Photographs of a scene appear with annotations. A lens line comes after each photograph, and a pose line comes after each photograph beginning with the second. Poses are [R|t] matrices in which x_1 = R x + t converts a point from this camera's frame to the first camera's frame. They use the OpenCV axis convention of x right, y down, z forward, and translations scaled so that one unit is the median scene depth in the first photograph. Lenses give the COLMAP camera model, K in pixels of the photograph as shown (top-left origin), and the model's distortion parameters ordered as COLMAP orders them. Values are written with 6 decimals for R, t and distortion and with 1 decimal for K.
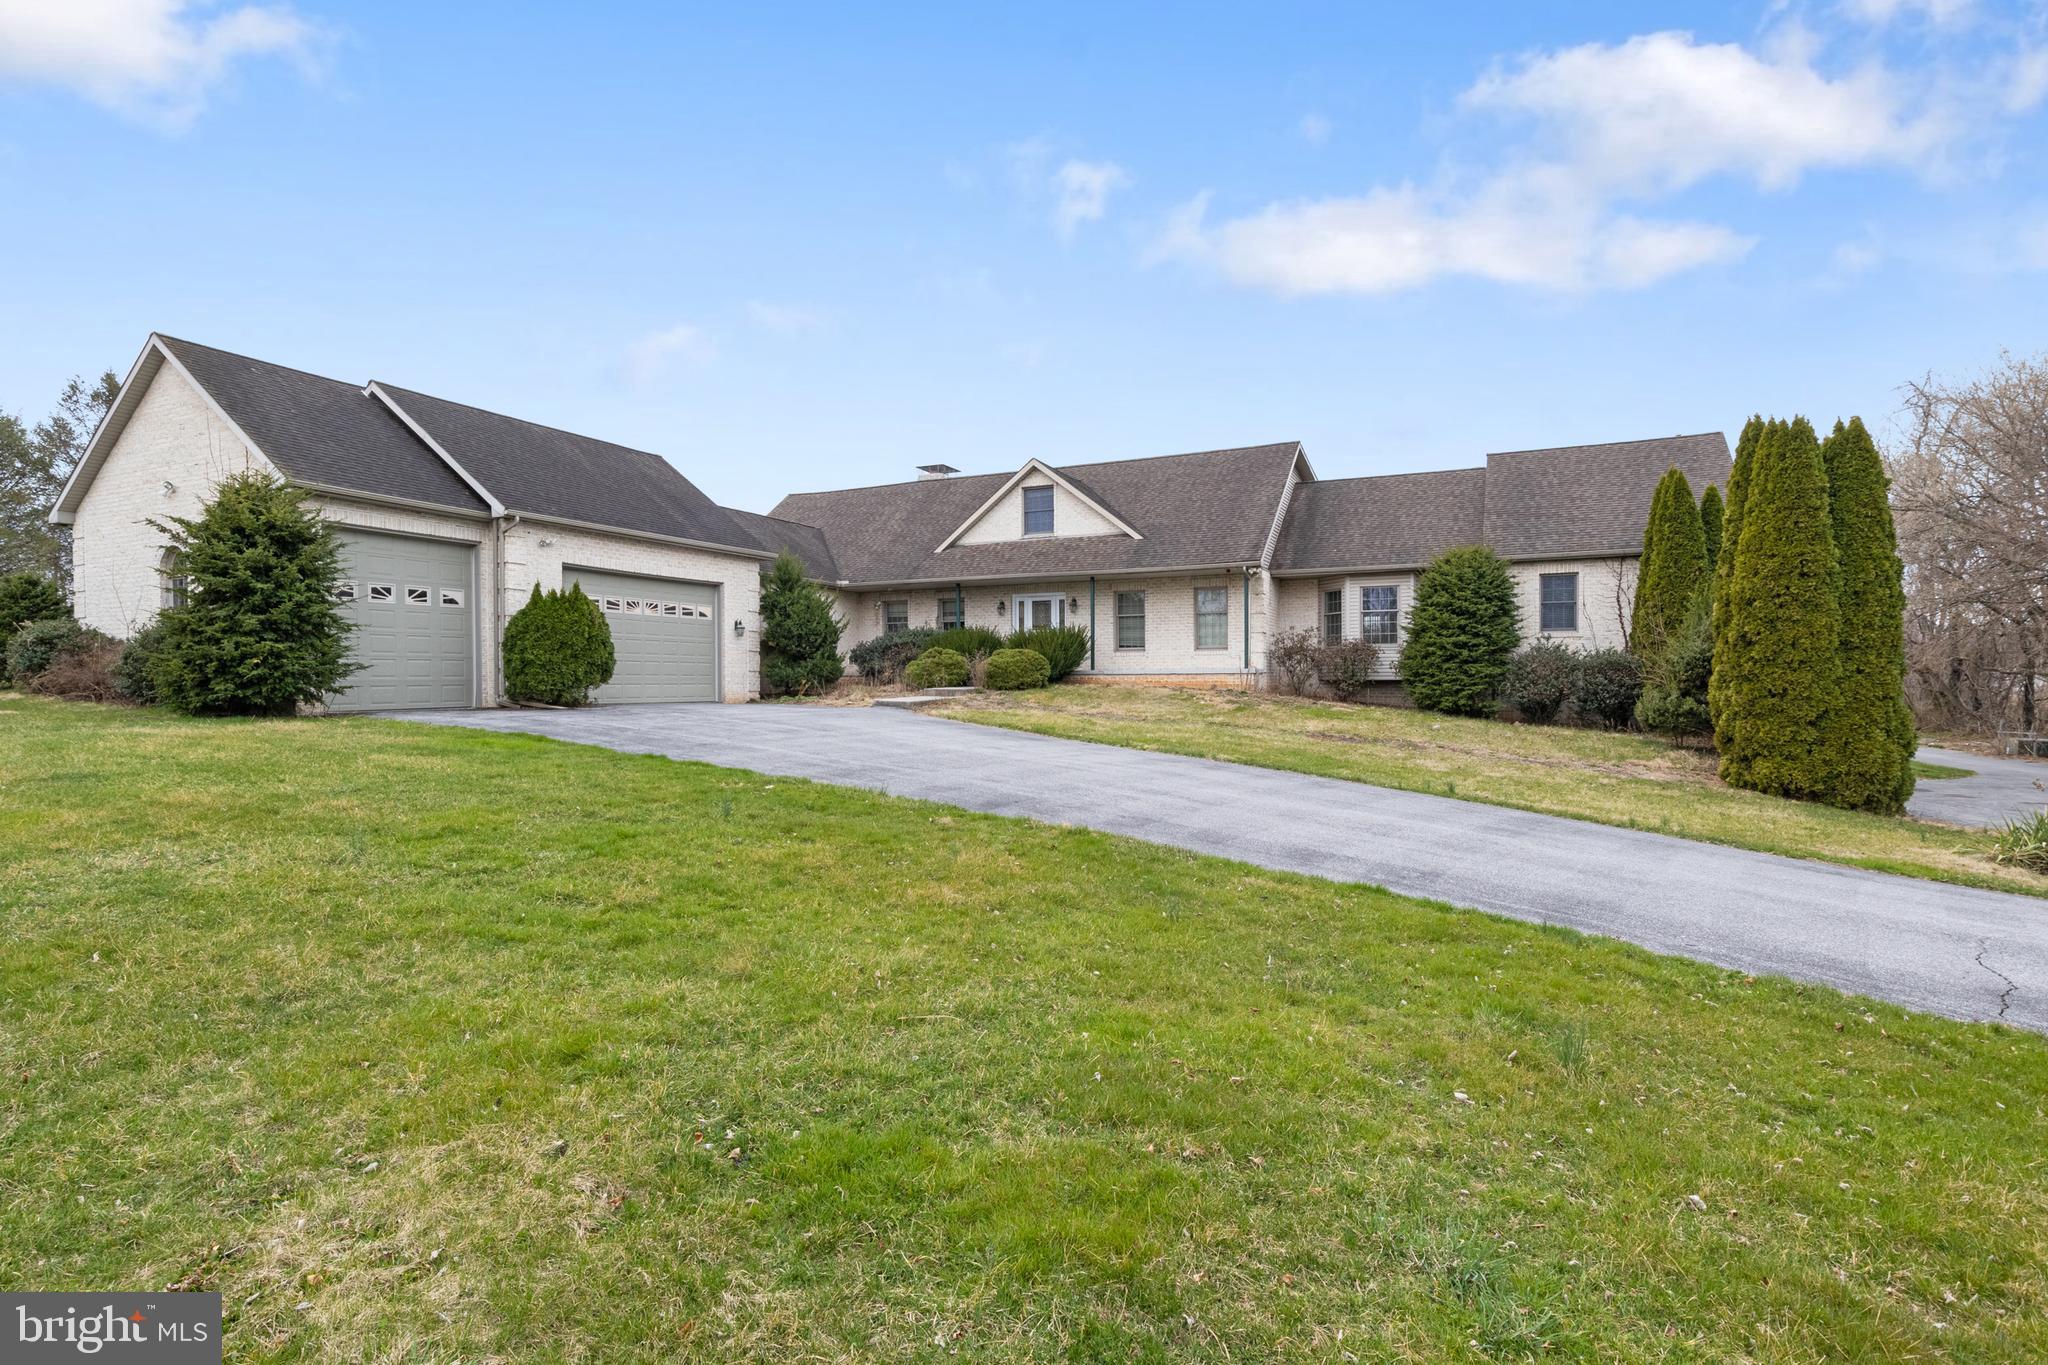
lens RADIAL K [[1024.9, 0, 1029.4], [0, 1024.9, 667.8], [0, 0, 1]] dist [-0.003826, -0.002436]
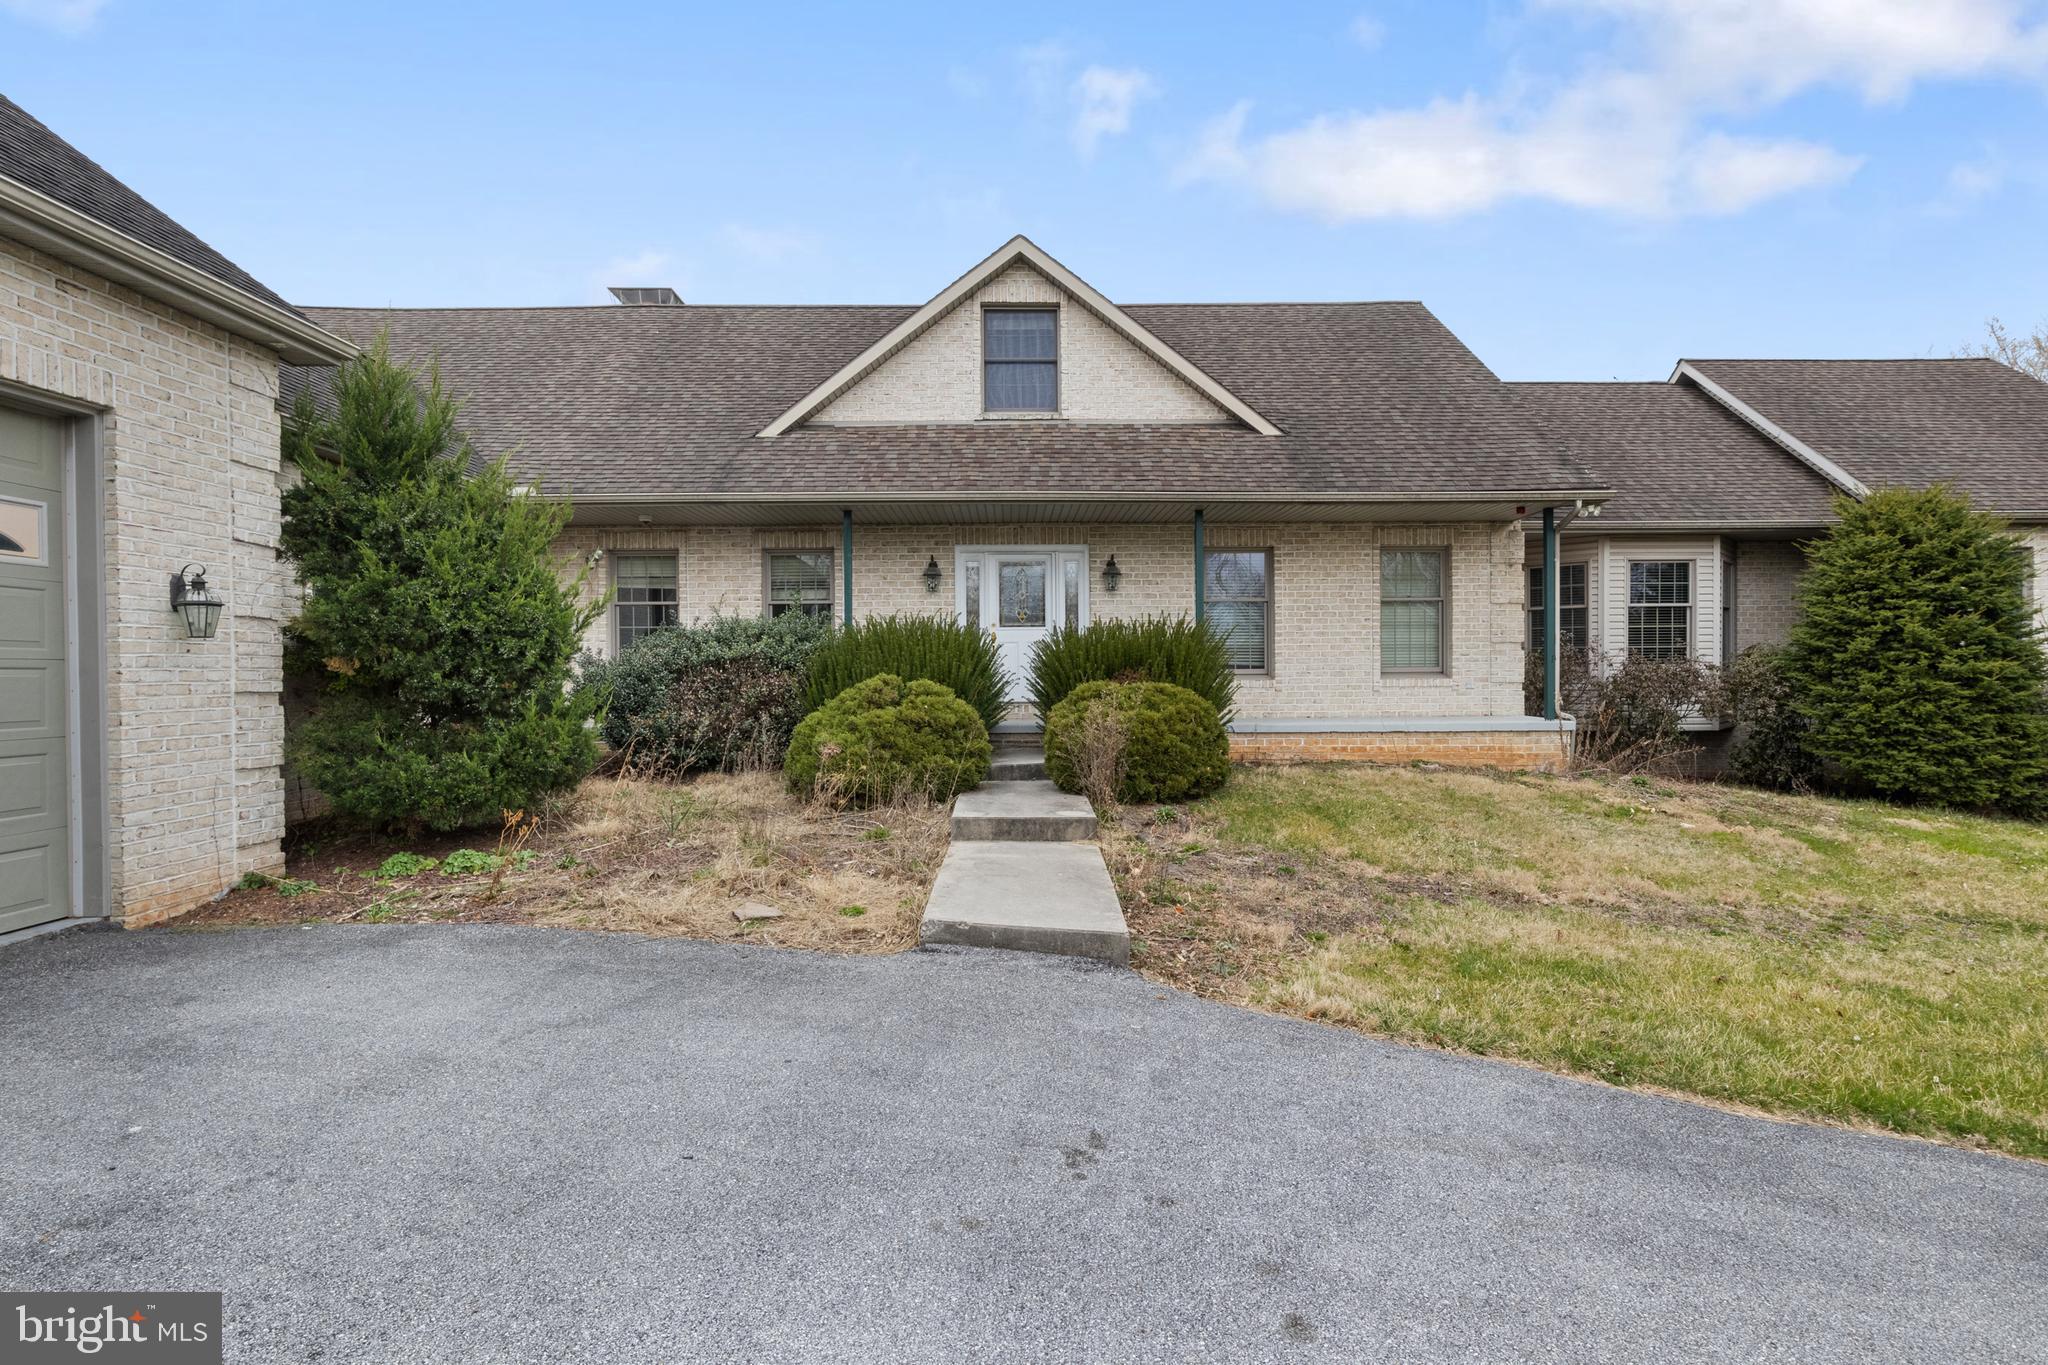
lens RADIAL K [[1024.9, 0, 1035.5], [0, 1024.9, 675.7], [0, 0, 1]] dist [-0.003826, -0.002436]
pose [[0.899967, -0.002322, 0.435951, -0.194095], [-0.003510, 0.999915, 0.012573, -0.023442], [-0.435943, -0.012845, 0.899883, 0.642938]]
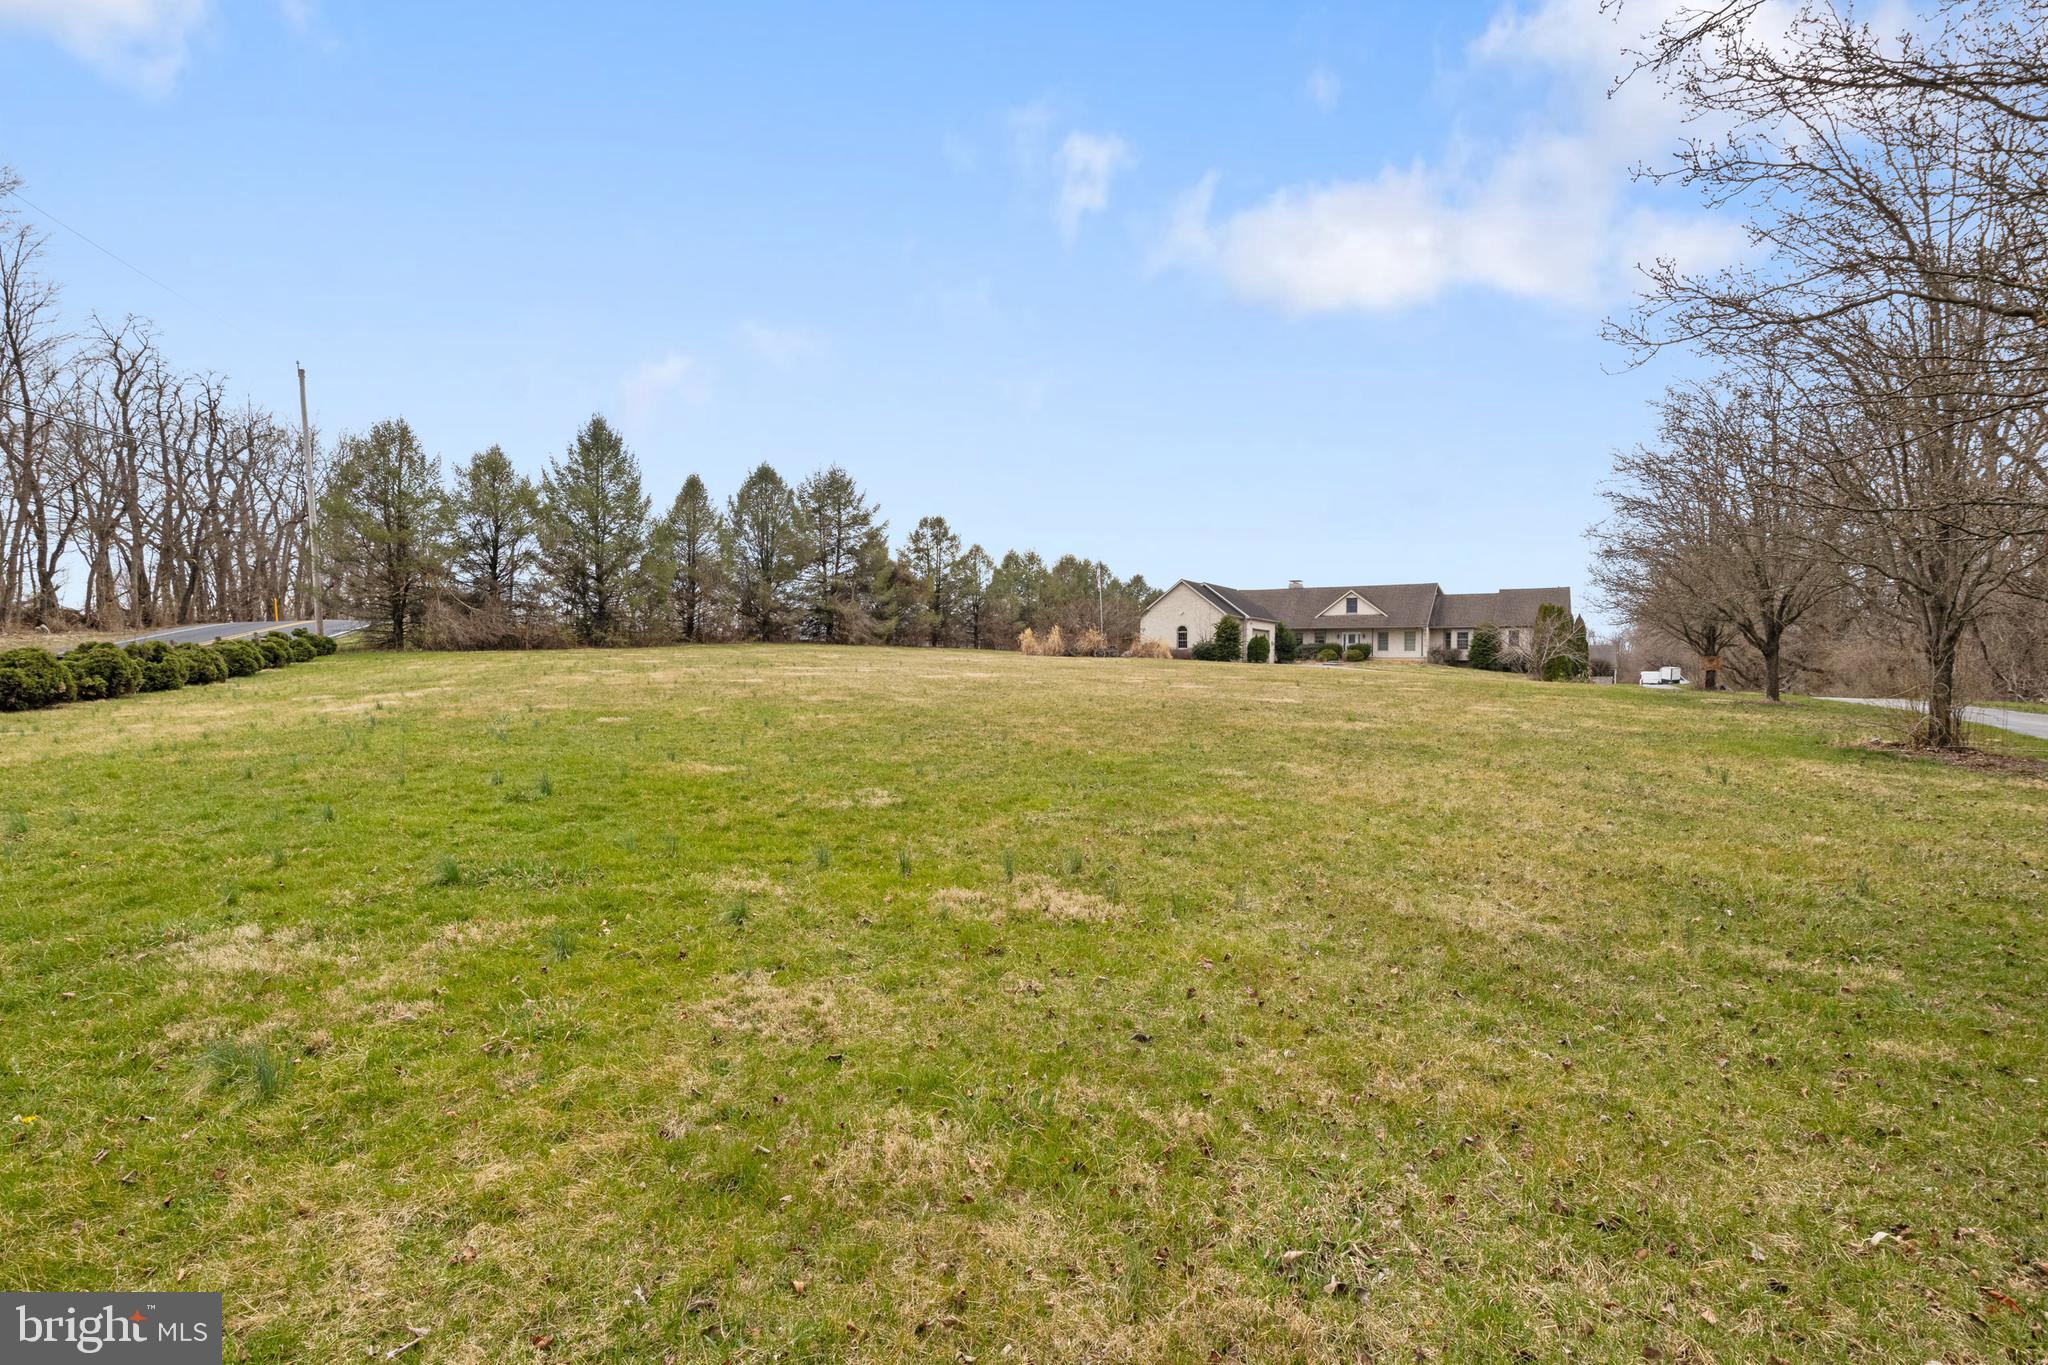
lens RADIAL K [[1024.9, 0, 1027.2], [0, 1024.9, 678.6], [0, 0, 1]] dist [-0.003826, -0.002436]
pose [[0.996213, 0.012358, -0.086061, -0.768082], [-0.010665, 0.999741, 0.020099, 0.018826], [0.086287, -0.019105, 0.996087, -2.404196]]
